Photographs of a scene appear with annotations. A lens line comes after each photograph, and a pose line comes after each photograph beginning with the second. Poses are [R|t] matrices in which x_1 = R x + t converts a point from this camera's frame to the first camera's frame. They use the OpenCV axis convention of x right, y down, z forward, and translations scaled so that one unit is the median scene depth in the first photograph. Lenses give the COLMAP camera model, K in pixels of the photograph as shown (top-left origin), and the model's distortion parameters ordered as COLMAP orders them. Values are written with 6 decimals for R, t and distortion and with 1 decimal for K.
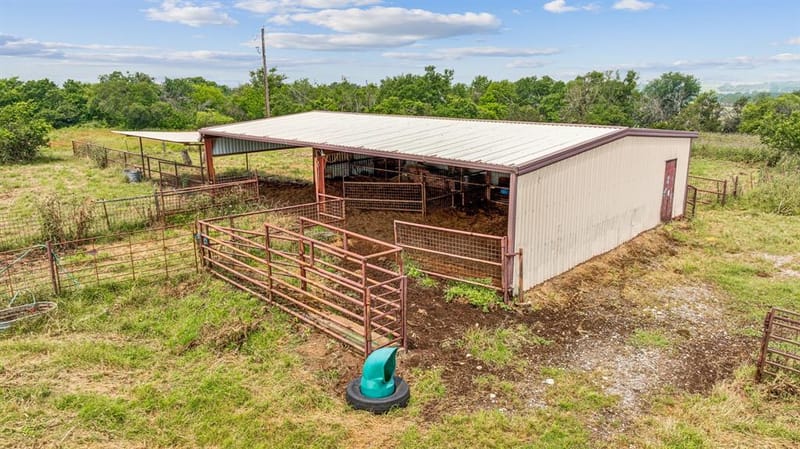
lens RADIAL K [[547.7, 0, 400.0], [0, 547.7, 224.5], [0, 0, 1]] dist [-0.032060, 0.002745]
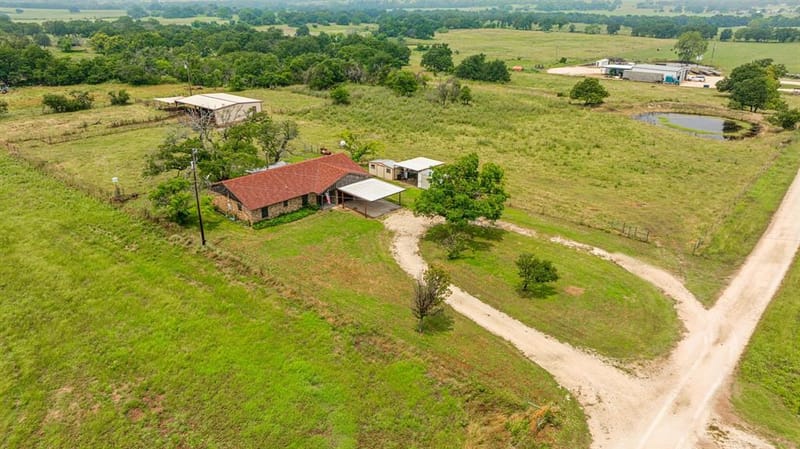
lens RADIAL K [[547.7, 0, 400.0], [0, 547.7, 224.5], [0, 0, 1]] dist [-0.032060, 0.002745]
pose [[0.995694, -0.024371, 0.089441, 0.876532], [0.010290, 0.987918, 0.154637, 0.148395], [-0.092129, -0.153051, 0.983914, -3.056527]]
